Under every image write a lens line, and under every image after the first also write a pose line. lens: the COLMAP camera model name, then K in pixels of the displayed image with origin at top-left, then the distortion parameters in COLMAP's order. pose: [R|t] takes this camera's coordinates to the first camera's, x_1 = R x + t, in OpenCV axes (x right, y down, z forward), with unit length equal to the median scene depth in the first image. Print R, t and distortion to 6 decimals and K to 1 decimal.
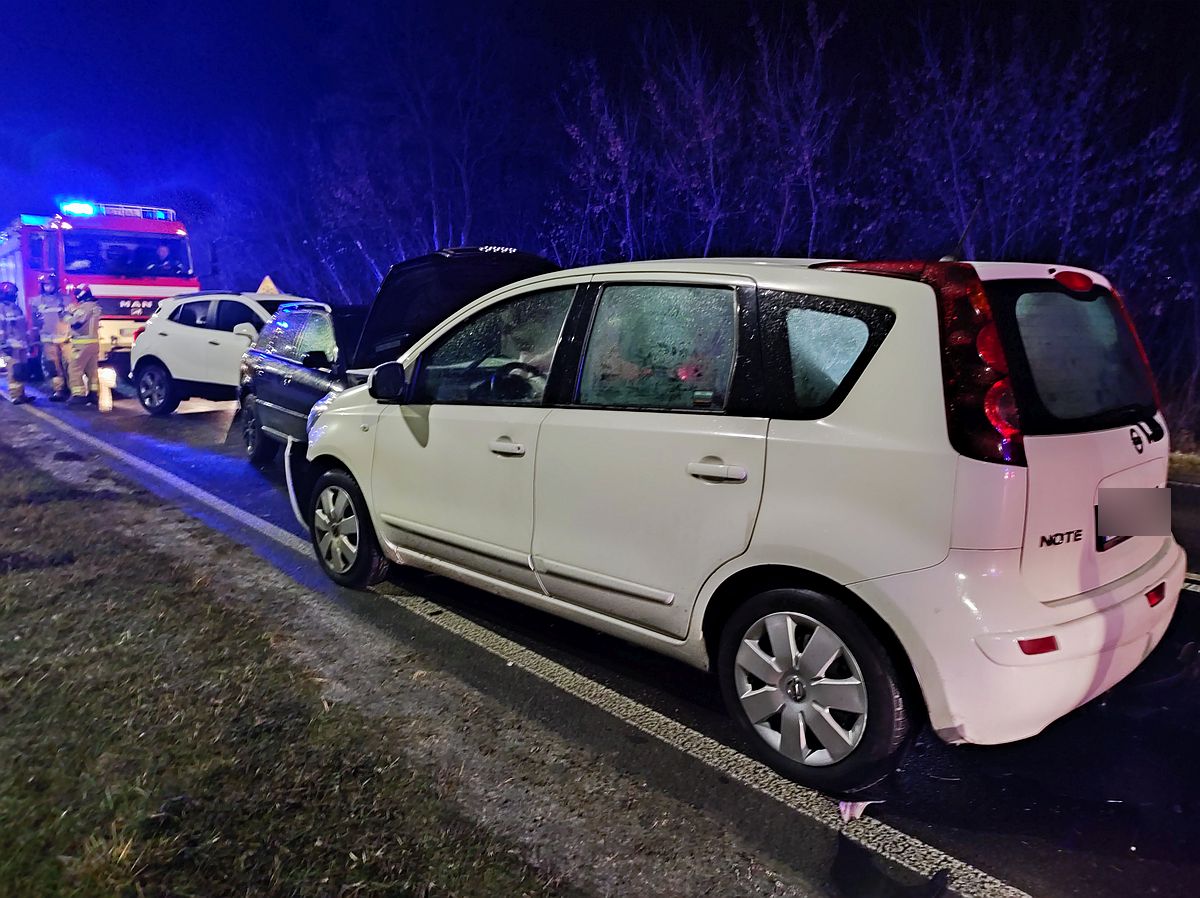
lens RADIAL K [[916.9, 0, 595.9], [0, 916.9, 448.8], [0, 0, 1]] dist [0.011274, -0.003995]
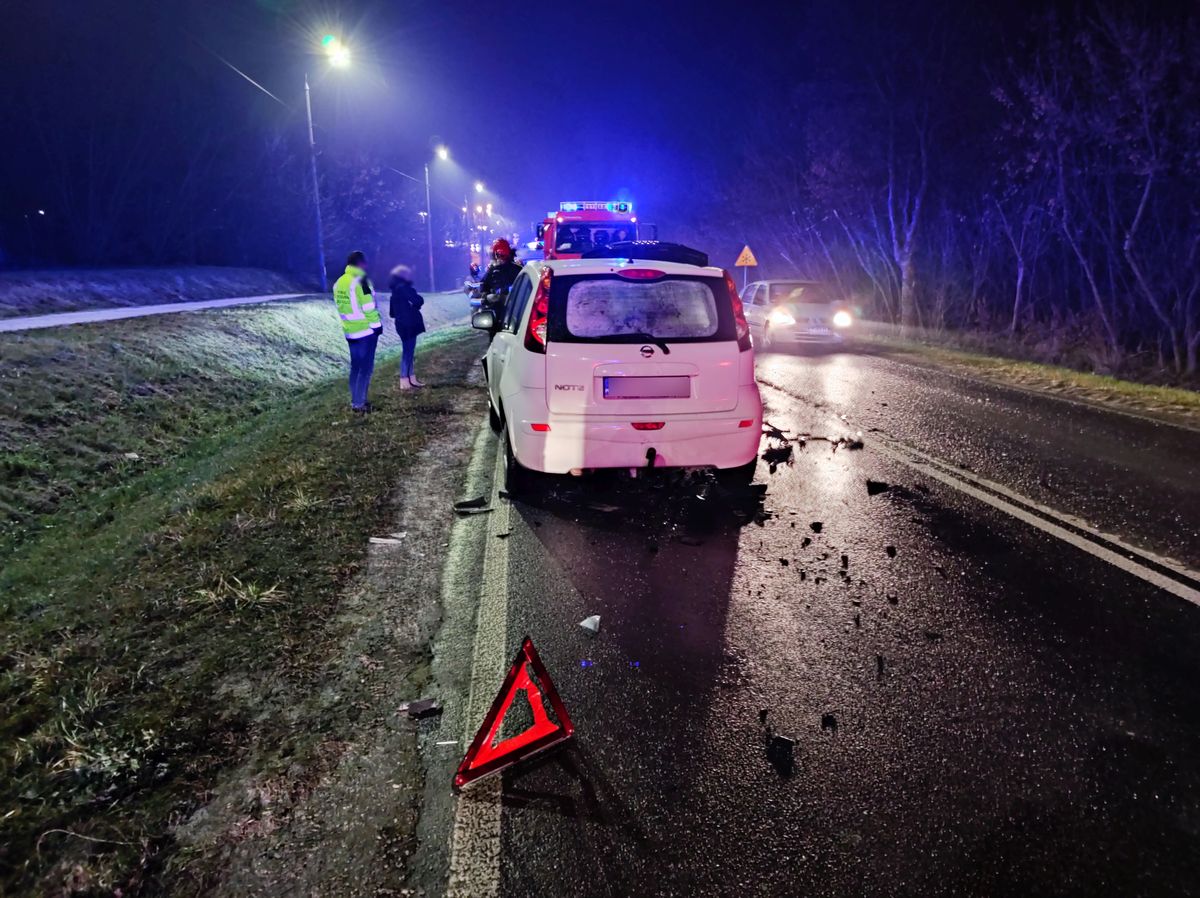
lens RADIAL K [[916.9, 0, 595.9], [0, 916.9, 448.8], [0, 0, 1]] dist [0.011274, -0.003995]
pose [[0.820129, 0.094146, -0.564380, 0.270089], [-0.070288, 0.995477, 0.063919, 0.014180], [0.567845, -0.012753, 0.823037, -0.124816]]
